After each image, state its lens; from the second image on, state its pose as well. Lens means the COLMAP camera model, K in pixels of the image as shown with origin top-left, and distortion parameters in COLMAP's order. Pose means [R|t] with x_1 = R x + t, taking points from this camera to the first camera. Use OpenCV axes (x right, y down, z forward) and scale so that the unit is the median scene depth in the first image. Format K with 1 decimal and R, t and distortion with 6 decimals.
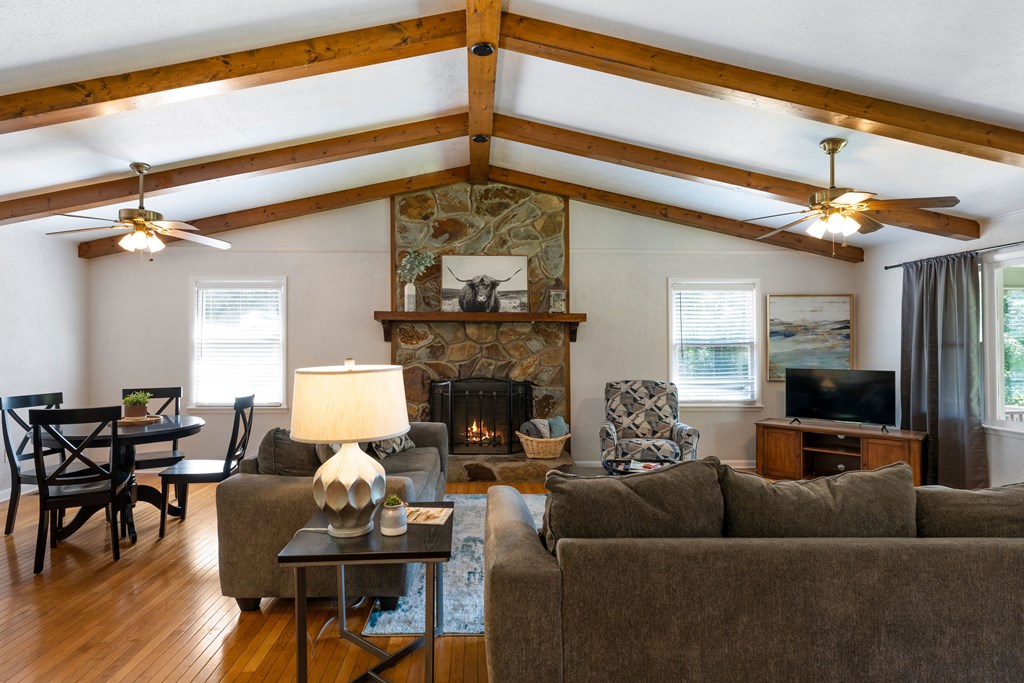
lens RADIAL K [[525.5, 0, 511.8], [0, 525.5, 340.8], [0, 0, 1]] dist [0.000262, -0.000351]
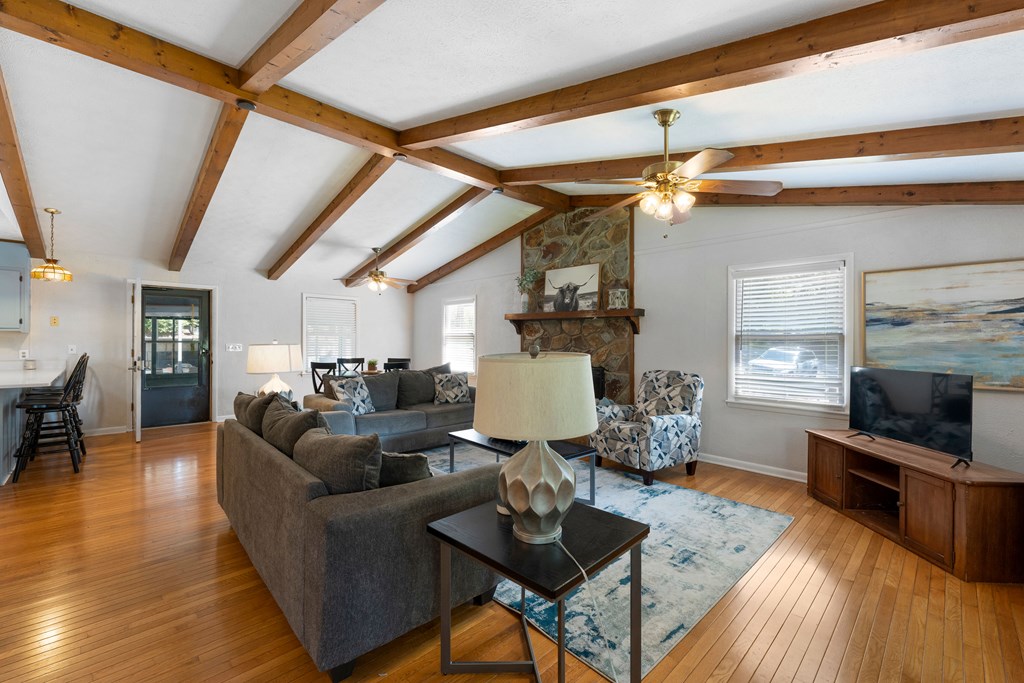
lens RADIAL K [[436.4, 0, 513.5], [0, 436.4, 342.3], [0, 0, 1]] dist [0.000686, 0.000208]
pose [[0.661305, 0.008769, -0.750066, 0.651429], [0.002391, 0.999902, 0.013798, 0.006349], [0.750114, -0.010918, 0.661219, 0.189475]]
